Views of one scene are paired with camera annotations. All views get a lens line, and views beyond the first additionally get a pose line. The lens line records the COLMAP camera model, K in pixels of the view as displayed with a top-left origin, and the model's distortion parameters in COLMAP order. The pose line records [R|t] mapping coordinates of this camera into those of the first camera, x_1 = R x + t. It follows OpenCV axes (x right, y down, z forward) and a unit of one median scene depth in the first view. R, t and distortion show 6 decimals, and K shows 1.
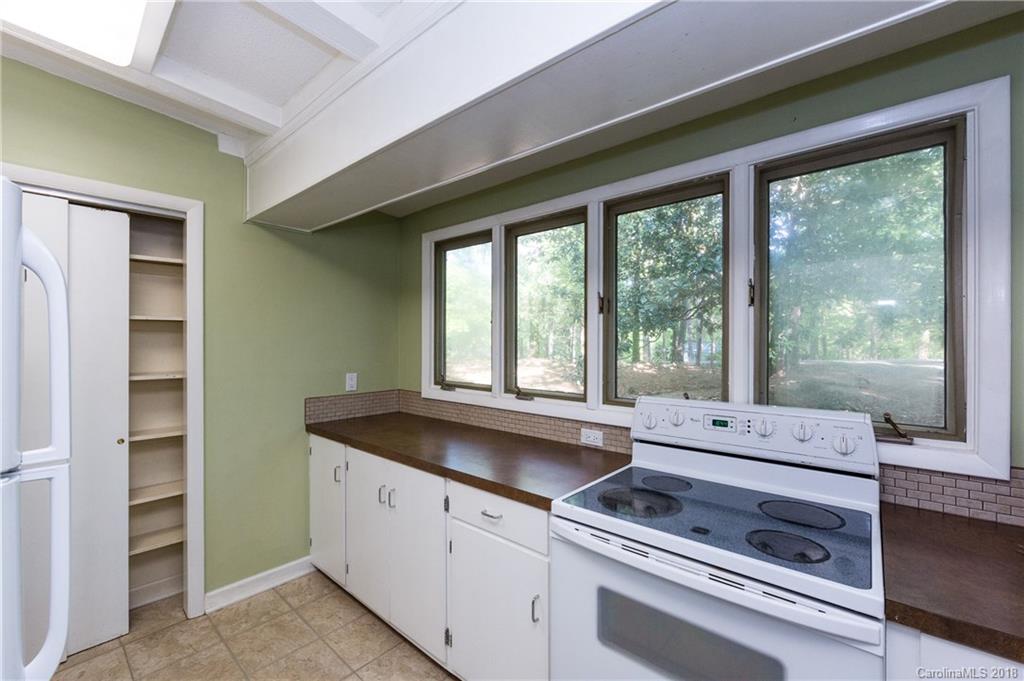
lens RADIAL K [[409.8, 0, 511.4], [0, 409.8, 341.4], [0, 0, 1]] dist [-0.003226, -0.000327]
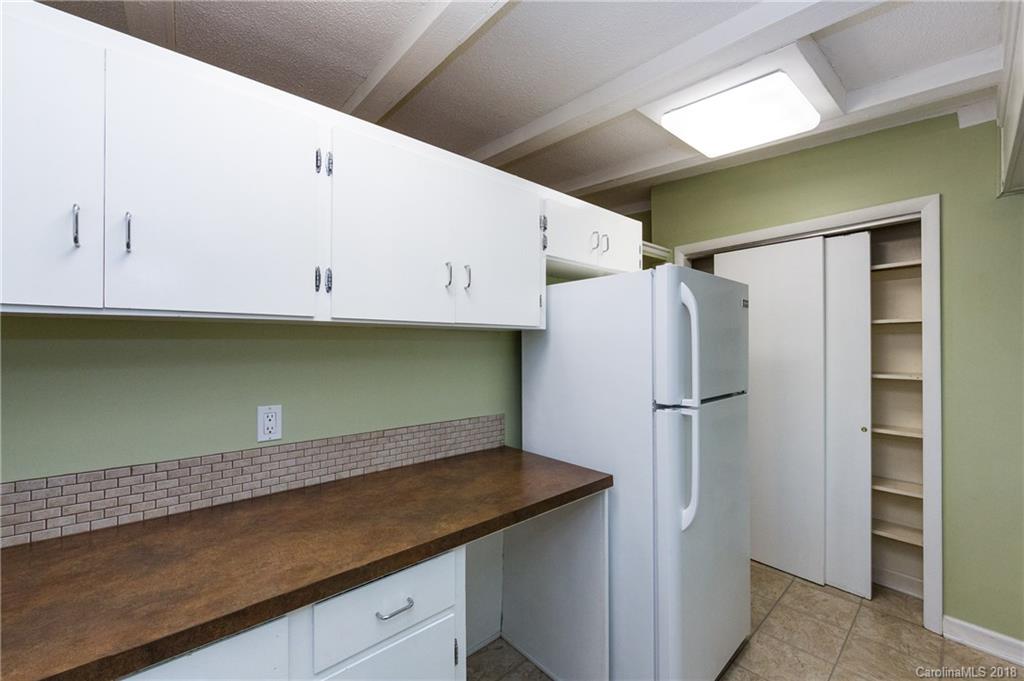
lens RADIAL K [[409.8, 0, 510.7], [0, 409.8, 343.3], [0, 0, 1]] dist [-0.003226, -0.000327]
pose [[-0.135805, -0.005690, -0.990719, 0.318382], [0.004049, 0.999972, -0.006298, 0.003550], [0.990727, -0.004867, -0.135779, 0.160920]]
